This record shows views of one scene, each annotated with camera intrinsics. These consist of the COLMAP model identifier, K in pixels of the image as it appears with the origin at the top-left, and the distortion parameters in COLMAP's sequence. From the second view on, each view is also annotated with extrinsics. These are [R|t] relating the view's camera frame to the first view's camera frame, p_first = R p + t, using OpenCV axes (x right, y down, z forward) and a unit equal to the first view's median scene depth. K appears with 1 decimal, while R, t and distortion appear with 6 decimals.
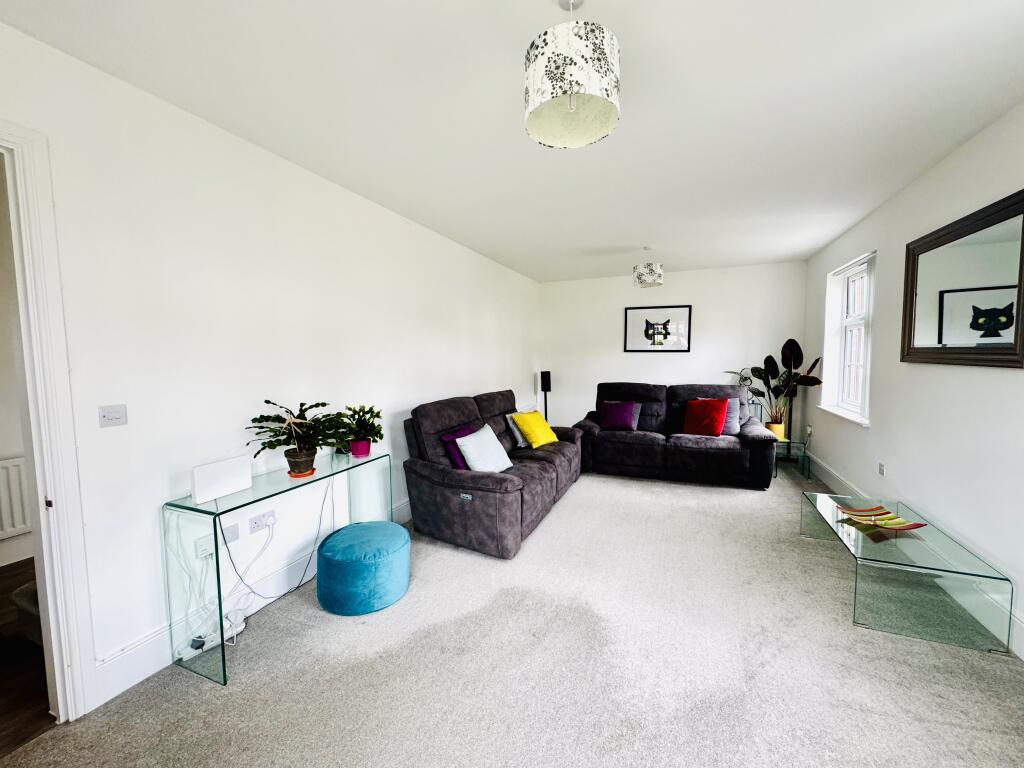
lens RADIAL K [[407.0, 0, 511.9], [0, 407.0, 382.8], [0, 0, 1]] dist [-0.000747, 0.000147]
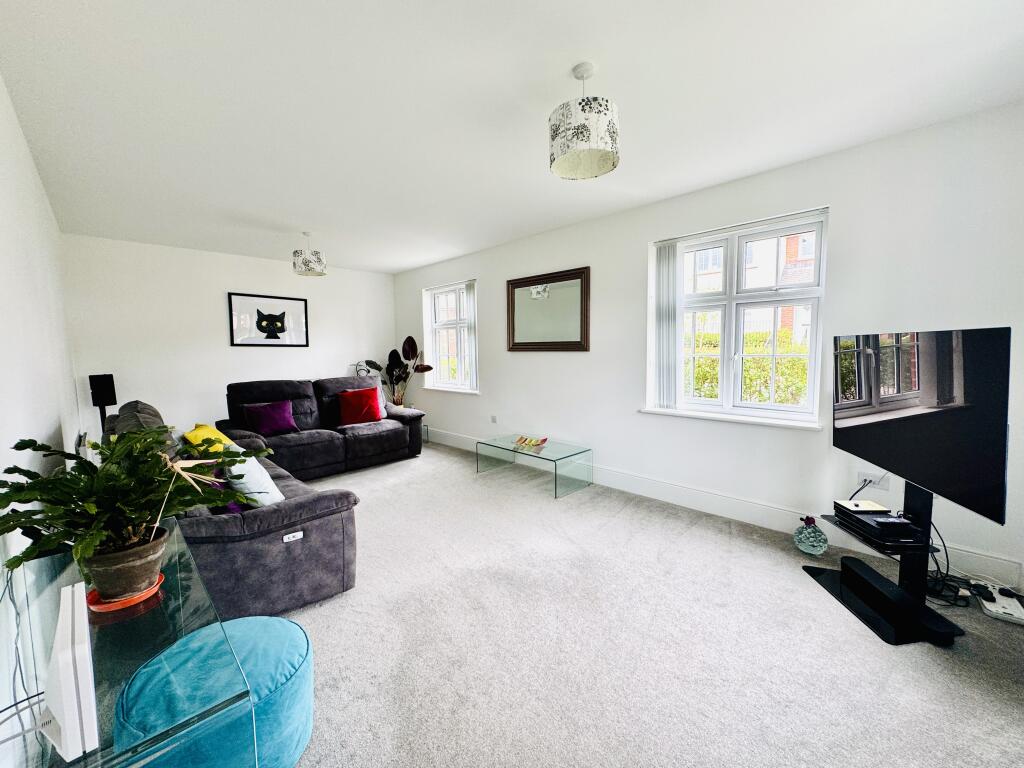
lens RADIAL K [[407.0, 0, 511.3], [0, 407.0, 383.6], [0, 0, 1]] dist [-0.000747, 0.000147]
pose [[0.385225, -0.069454, 0.920205, -0.396686], [0.069690, 0.996506, 0.046039, 0.002694], [-0.920188, 0.046394, 0.388719, 0.232302]]
